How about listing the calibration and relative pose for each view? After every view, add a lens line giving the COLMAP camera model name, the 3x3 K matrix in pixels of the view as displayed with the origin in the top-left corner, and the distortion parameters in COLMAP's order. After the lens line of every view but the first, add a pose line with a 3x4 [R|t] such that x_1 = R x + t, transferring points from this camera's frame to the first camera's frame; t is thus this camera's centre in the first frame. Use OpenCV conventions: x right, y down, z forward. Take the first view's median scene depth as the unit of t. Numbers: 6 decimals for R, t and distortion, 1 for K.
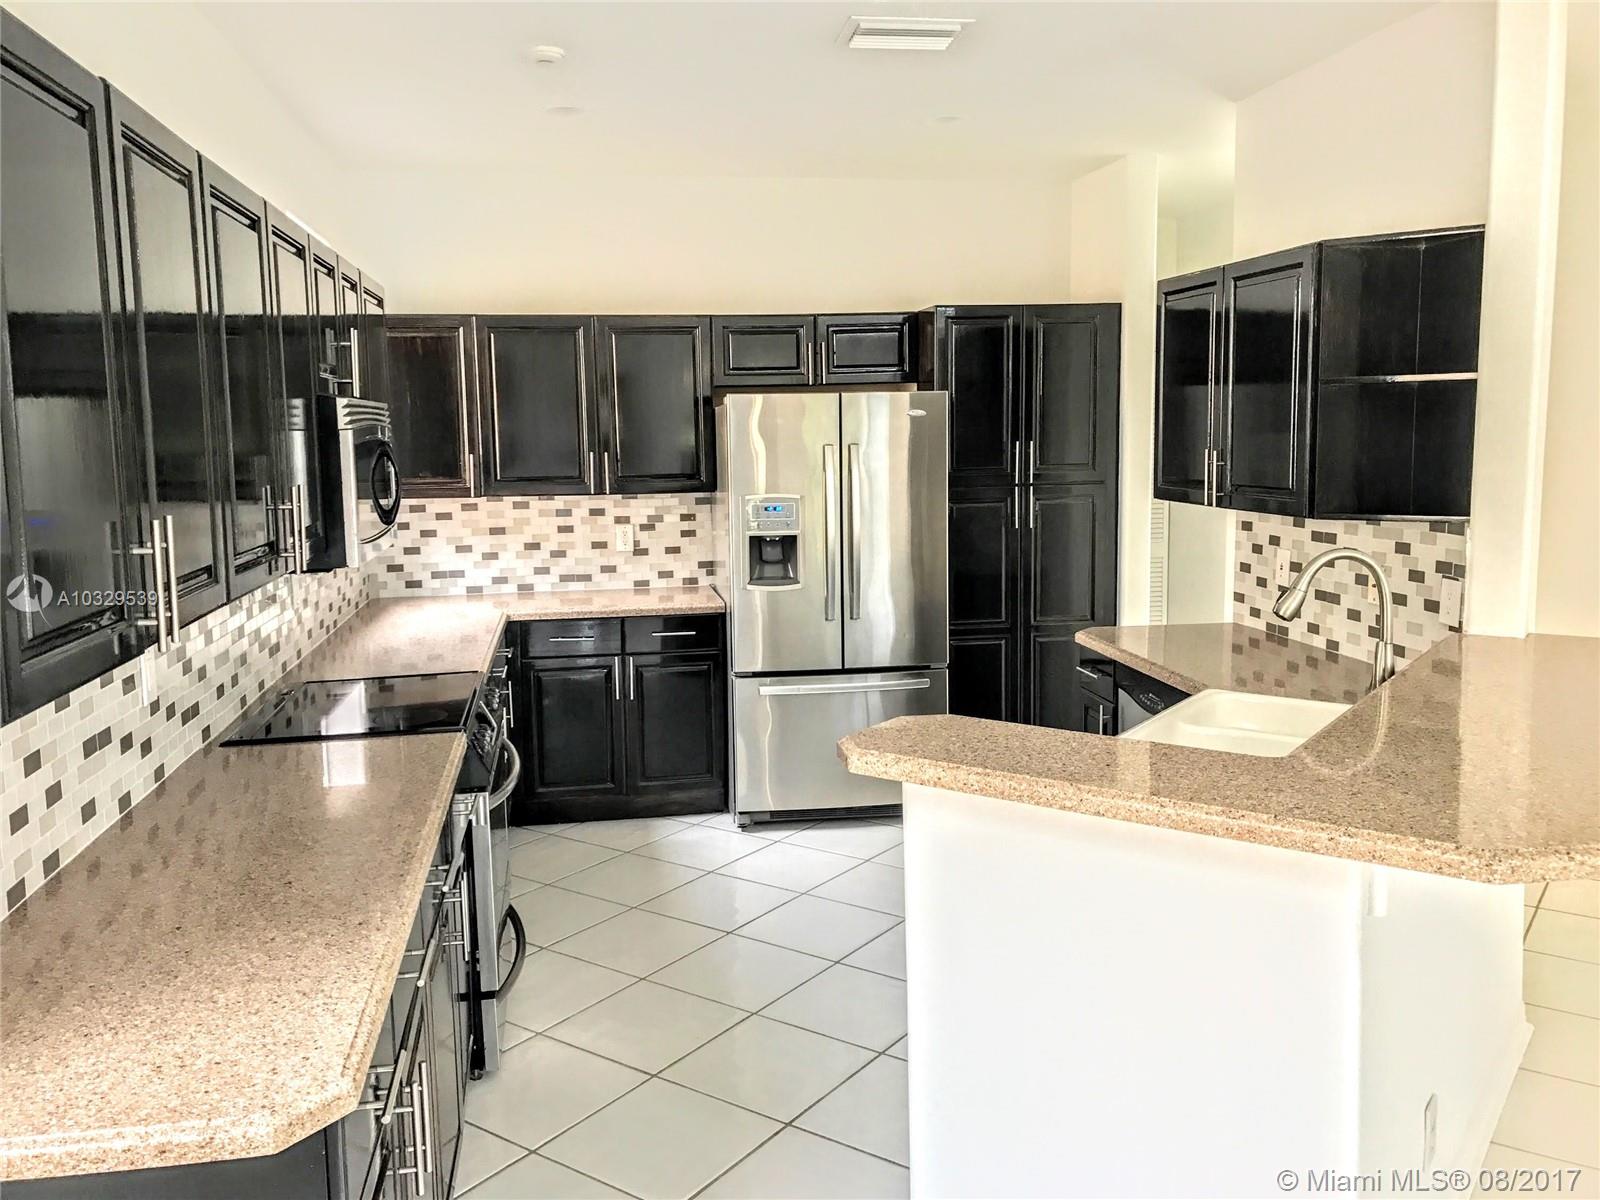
lens RADIAL K [[1321.9, 0, 800.0], [0, 1321.9, 600.0], [0, 0, 1]] dist [0.031248, -0.008383]
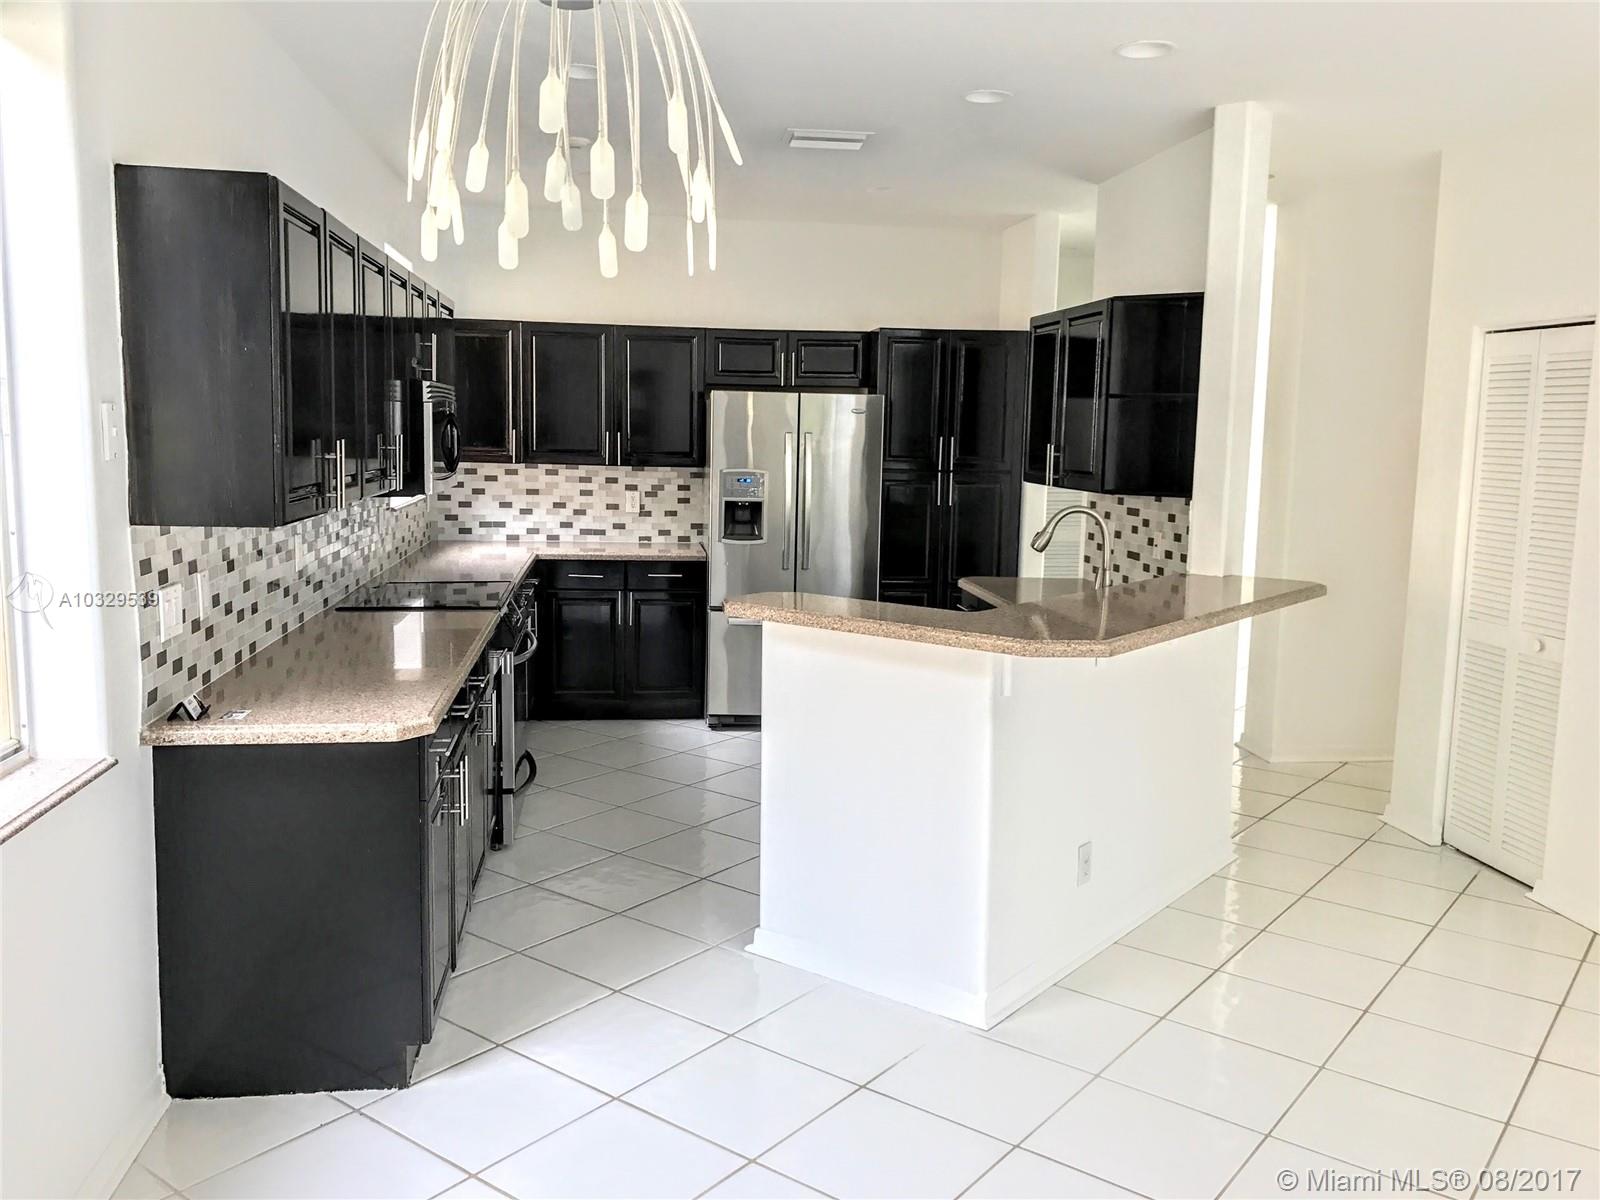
lens RADIAL K [[1312.3, 0, 800.0], [0, 1312.3, 600.0], [0, 0, 1]] dist [0.056048, -0.001464]
pose [[0.998637, 0.042693, -0.030021, 0.072586], [-0.042714, 0.999087, -0.000065, 0.042434], [0.029991, 0.001347, 0.999549, -0.262889]]
